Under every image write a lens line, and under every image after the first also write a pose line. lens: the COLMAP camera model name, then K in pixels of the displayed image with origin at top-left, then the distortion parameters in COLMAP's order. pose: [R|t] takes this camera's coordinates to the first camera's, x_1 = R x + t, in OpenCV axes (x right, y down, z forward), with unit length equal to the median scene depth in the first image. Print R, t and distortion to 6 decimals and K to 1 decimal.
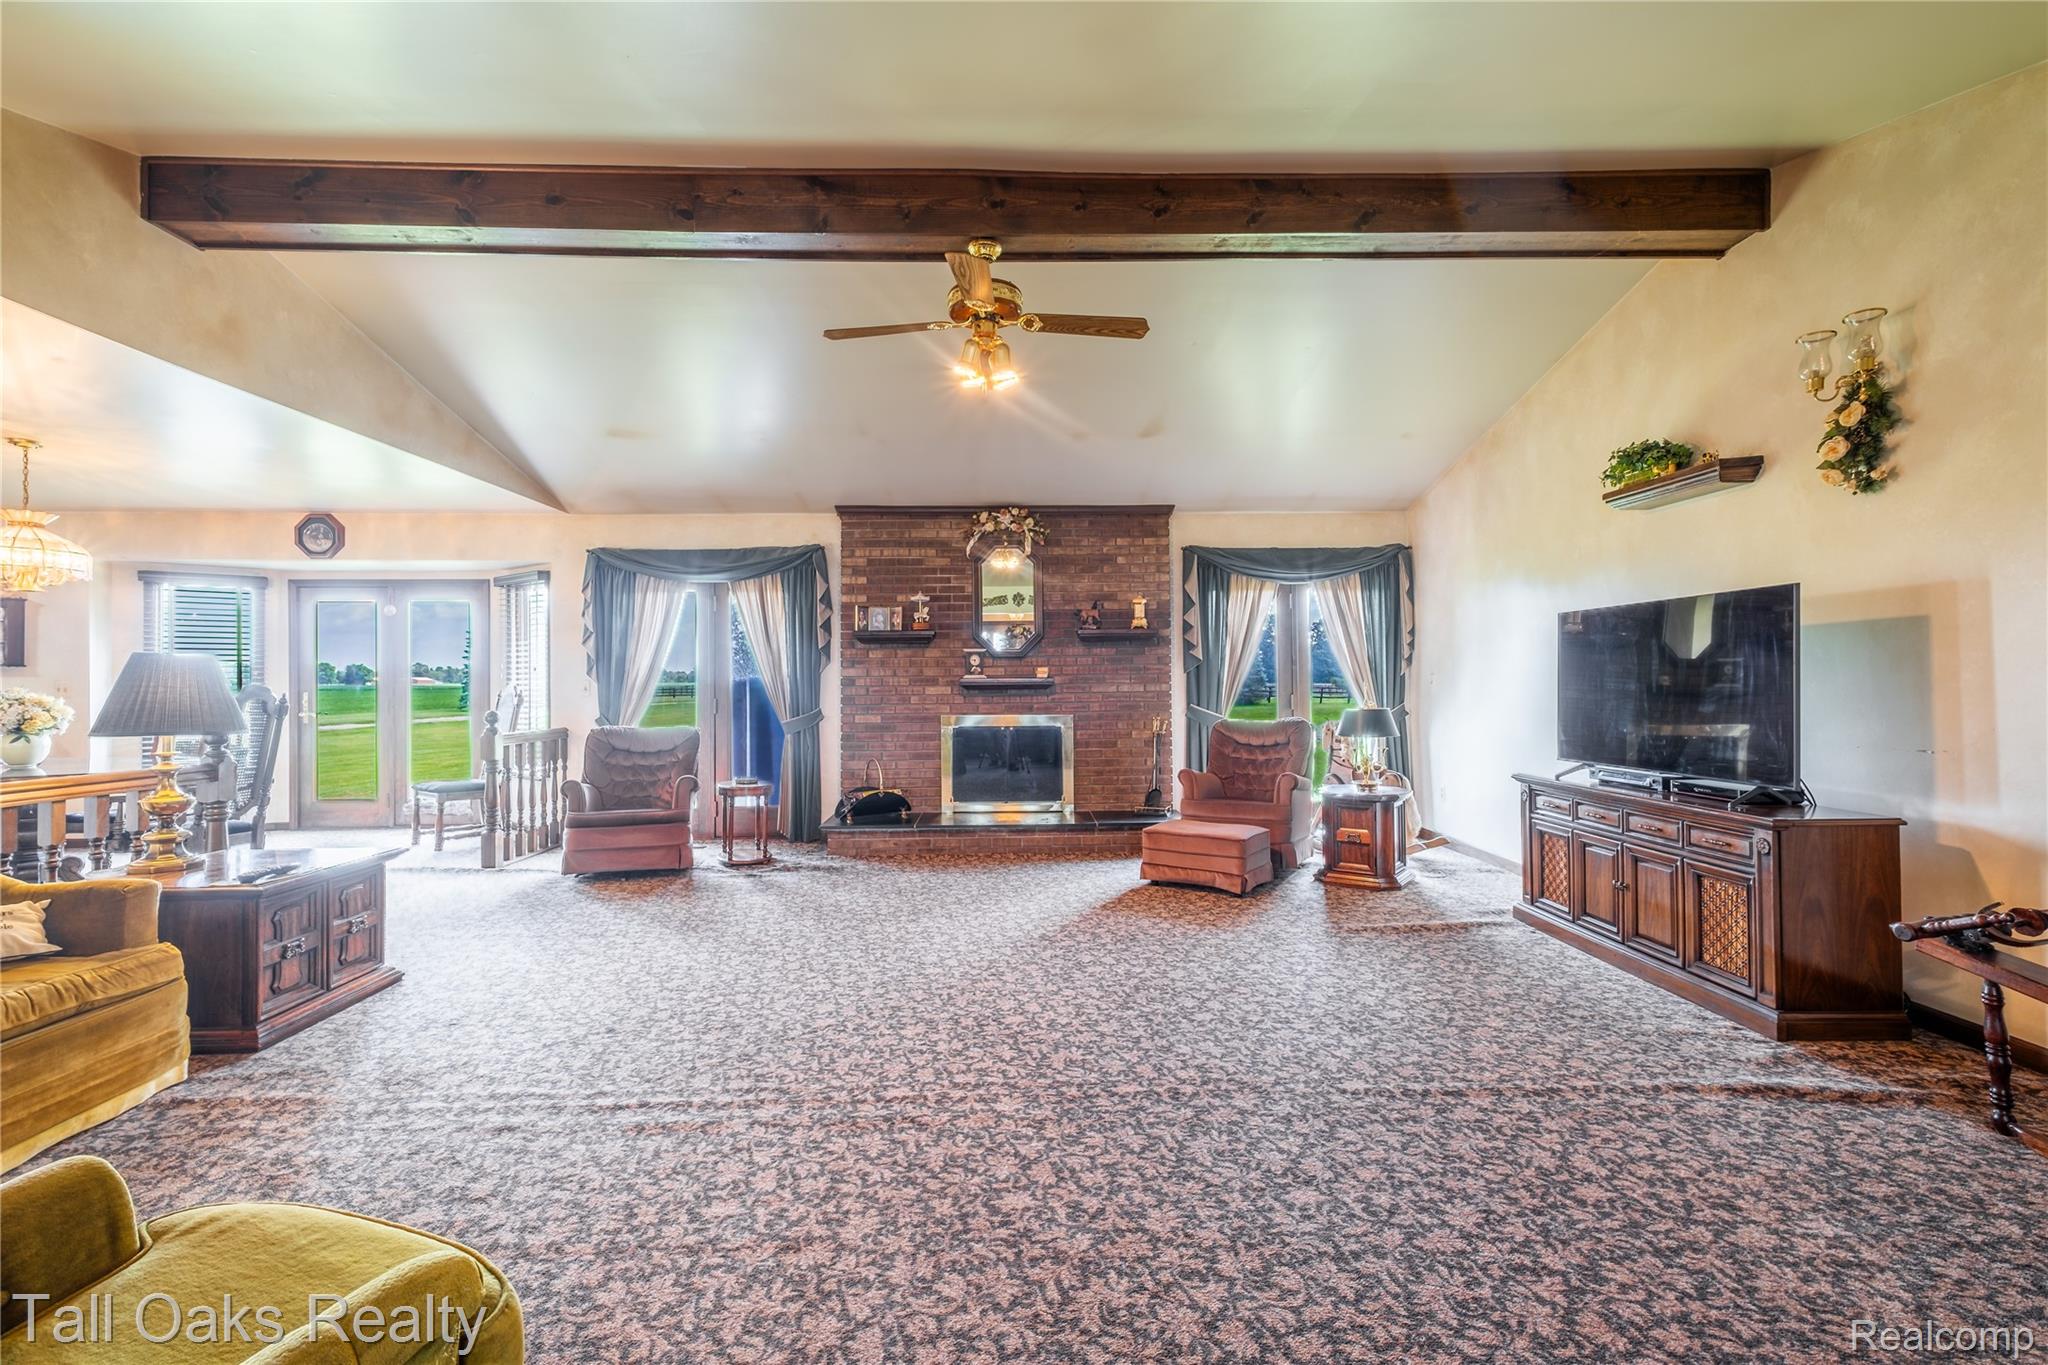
lens RADIAL K [[858.6, 0, 1024.0], [0, 858.6, 682.5], [0, 0, 1]] dist [0.014130, -0.004645]
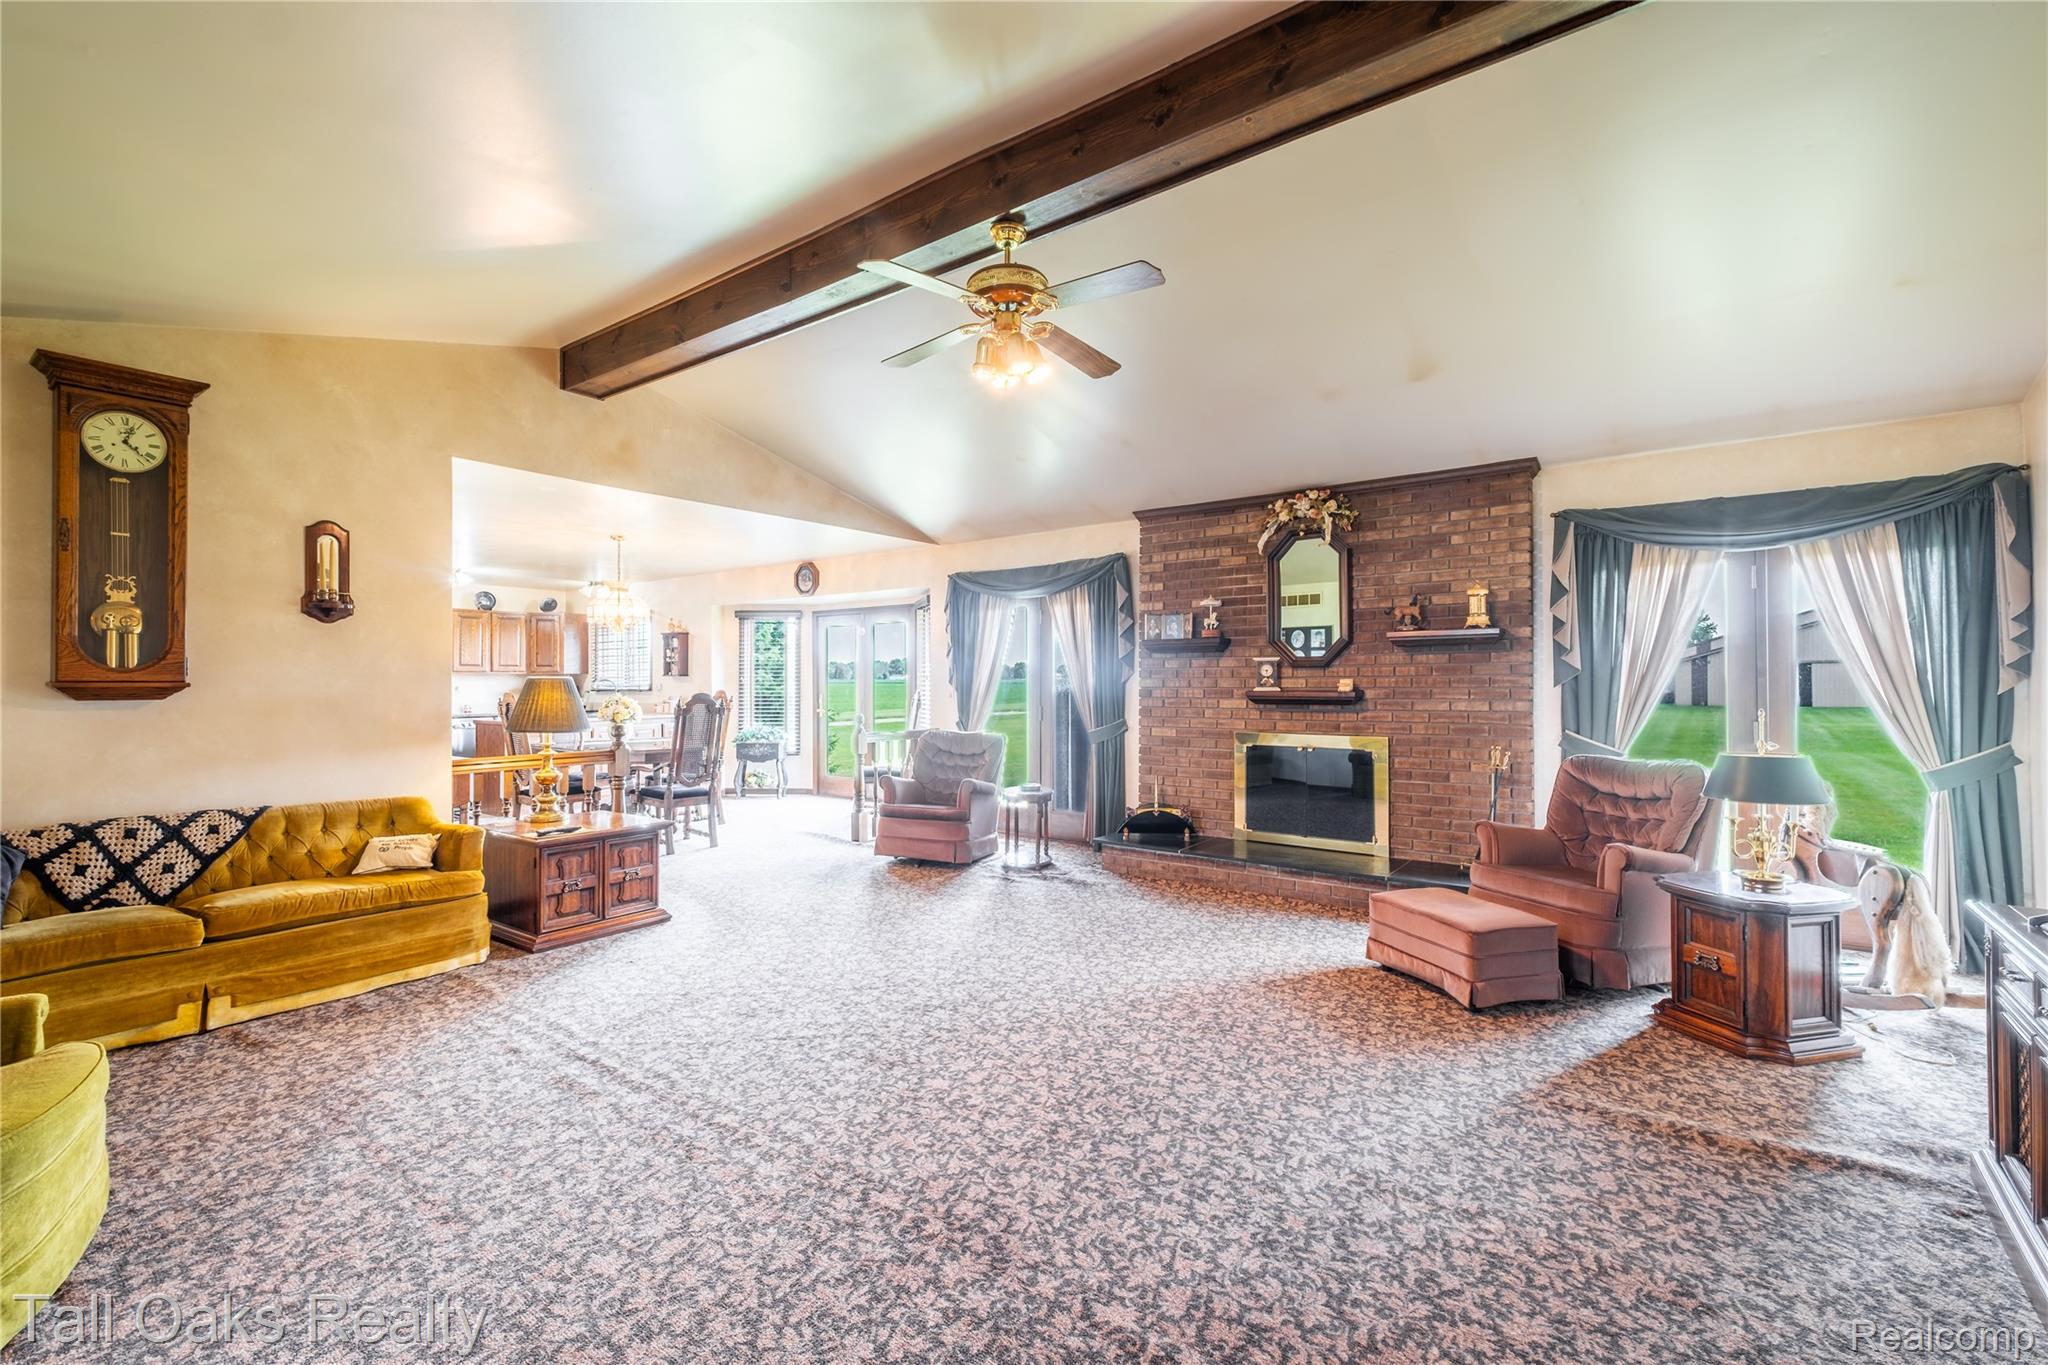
lens RADIAL K [[858.6, 0, 1024.0], [0, 858.6, 682.5], [0, 0, 1]] dist [0.014130, -0.004645]
pose [[0.792602, 0.005991, -0.609710, 0.281277], [-0.003709, 0.999981, 0.005004, -0.017039], [0.609728, -0.001704, 0.792609, 0.153202]]
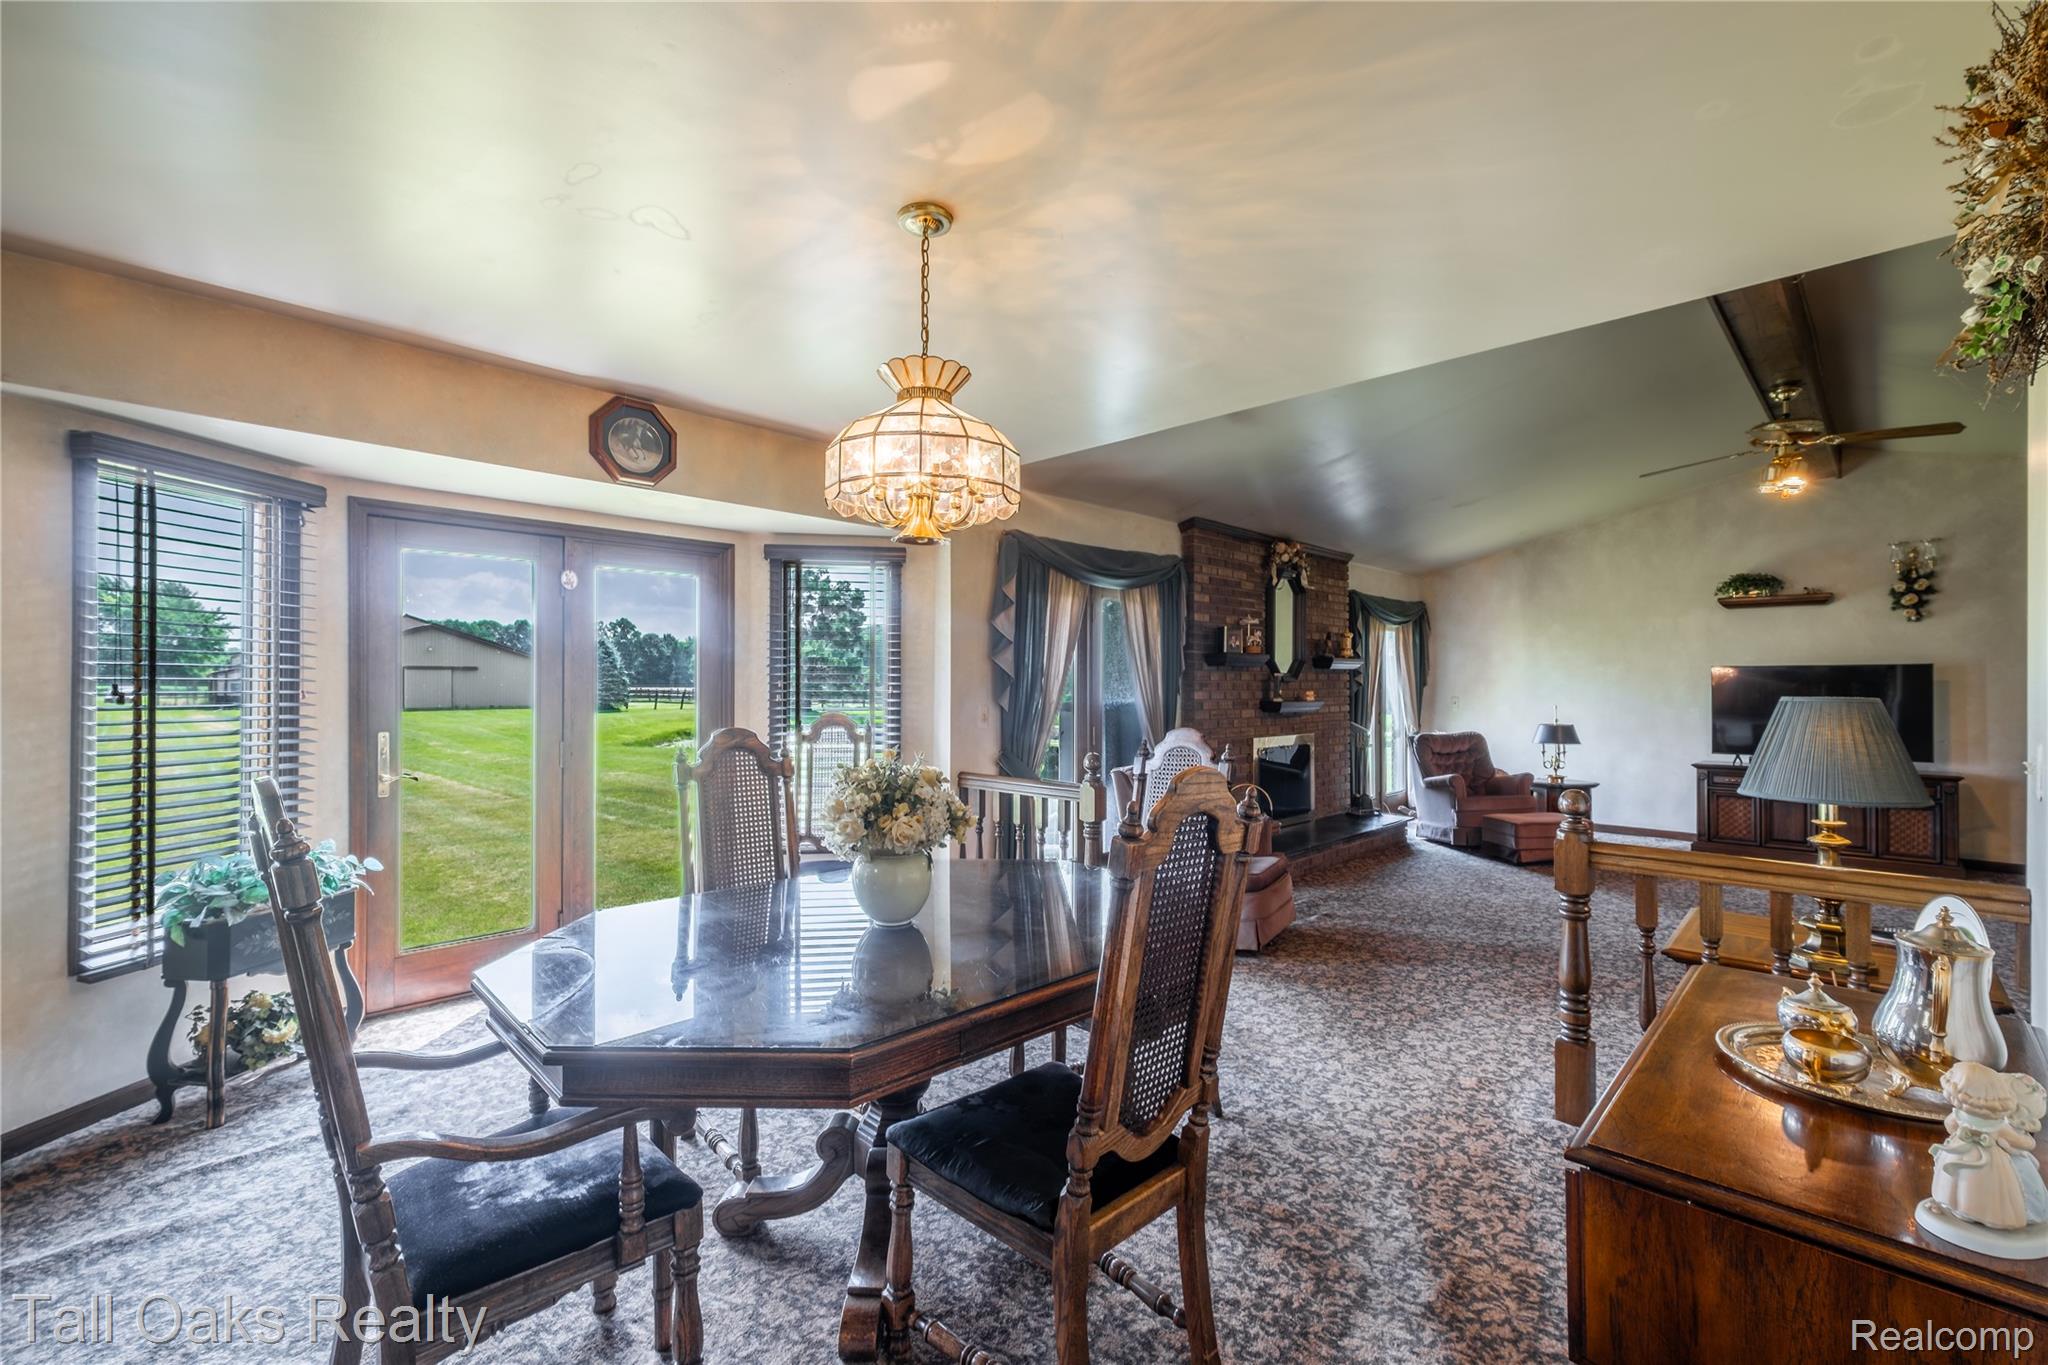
lens RADIAL K [[858.6, 0, 1024.0], [0, 858.6, 682.5], [0, 0, 1]] dist [0.014130, -0.004645]
pose [[0.732683, 0.008513, 0.680517, -0.996873], [-0.007115, 0.999963, -0.004850, -0.020589], [-0.680533, -0.001288, 0.732717, 0.446899]]
